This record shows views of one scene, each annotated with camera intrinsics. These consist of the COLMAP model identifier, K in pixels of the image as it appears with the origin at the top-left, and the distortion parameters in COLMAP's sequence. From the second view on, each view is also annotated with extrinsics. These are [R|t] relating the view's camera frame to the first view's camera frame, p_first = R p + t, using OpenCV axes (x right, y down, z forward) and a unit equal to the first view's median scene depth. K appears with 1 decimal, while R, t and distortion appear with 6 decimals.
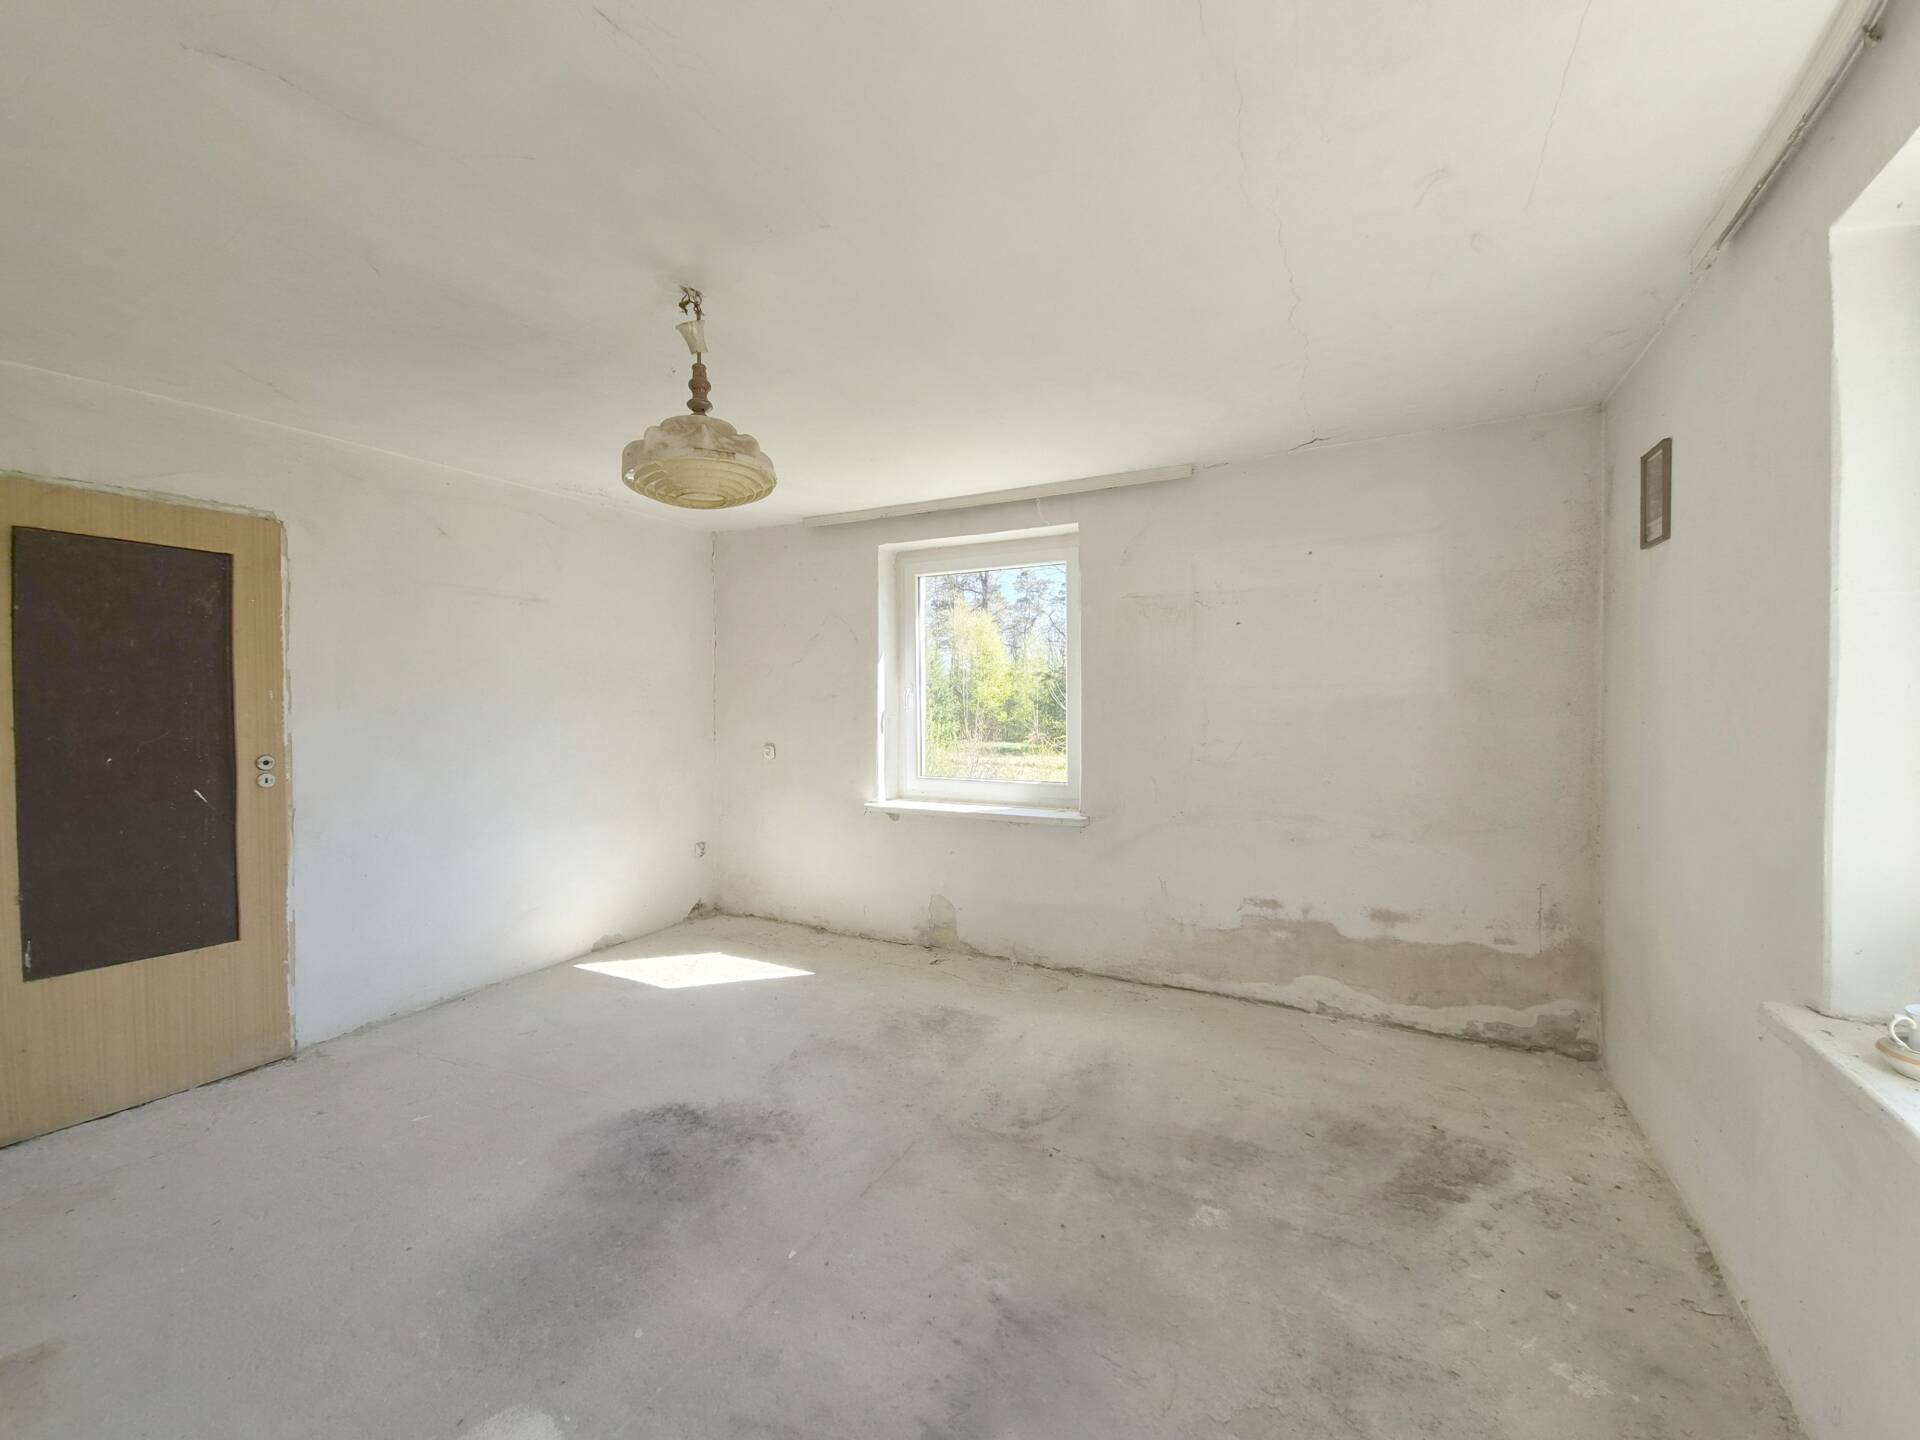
lens RADIAL K [[779.8, 0, 960.7], [0, 779.8, 713.3], [0, 0, 1]] dist [0.012546, -0.006919]
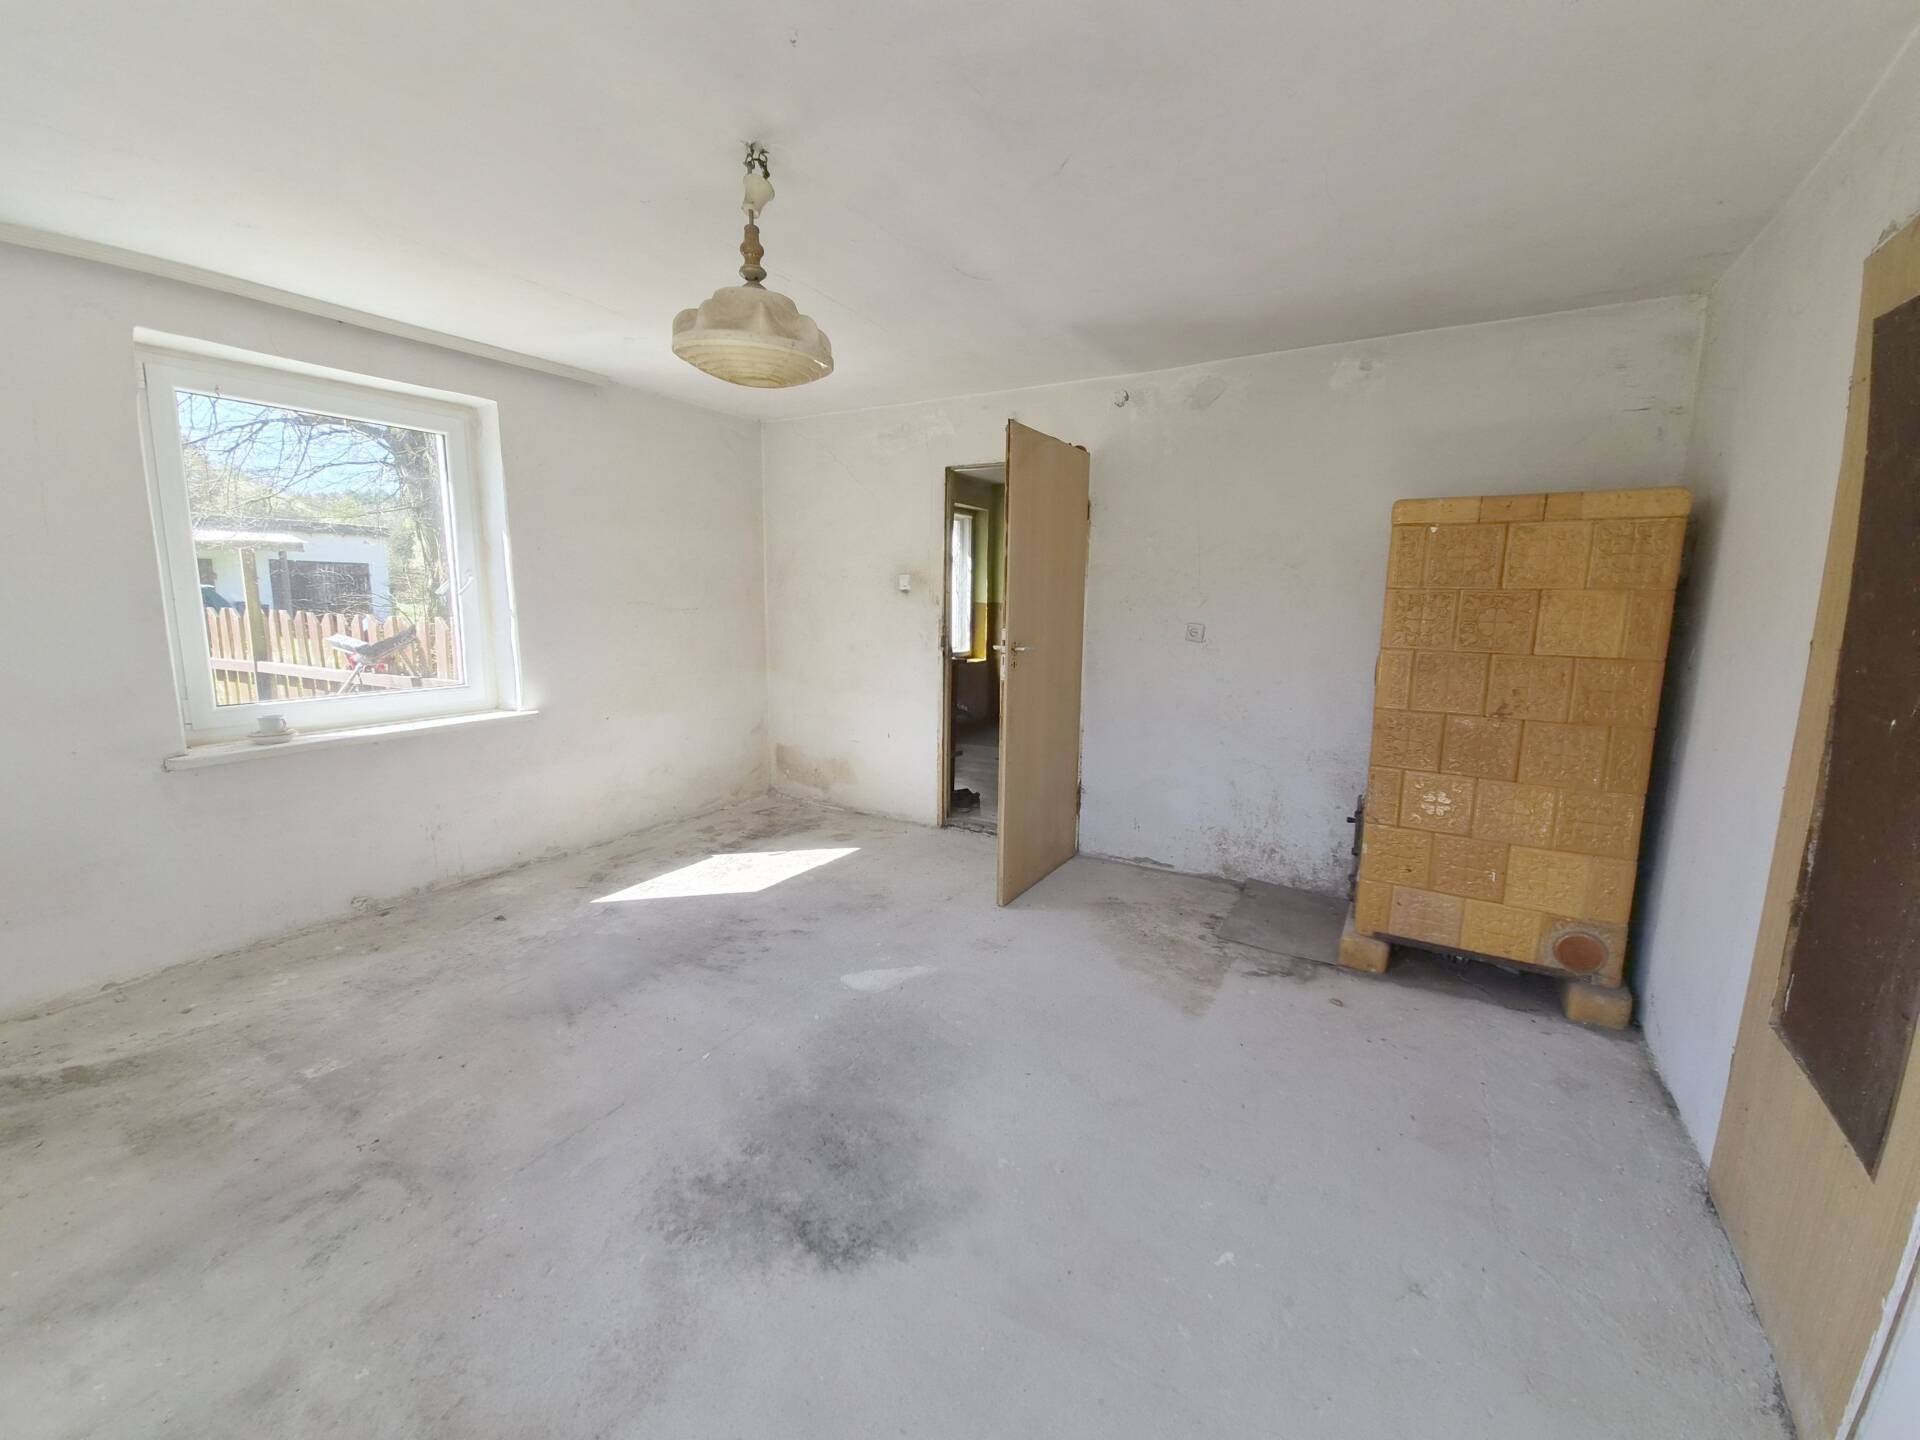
lens RADIAL K [[779.8, 0, 962.2], [0, 779.8, 711.8], [0, 0, 1]] dist [0.012546, -0.006919]
pose [[-0.999044, -0.012075, 0.042006, -0.530971], [-0.004665, 0.985052, 0.172194, -0.037575], [-0.043457, 0.171833, -0.984167, 1.684491]]
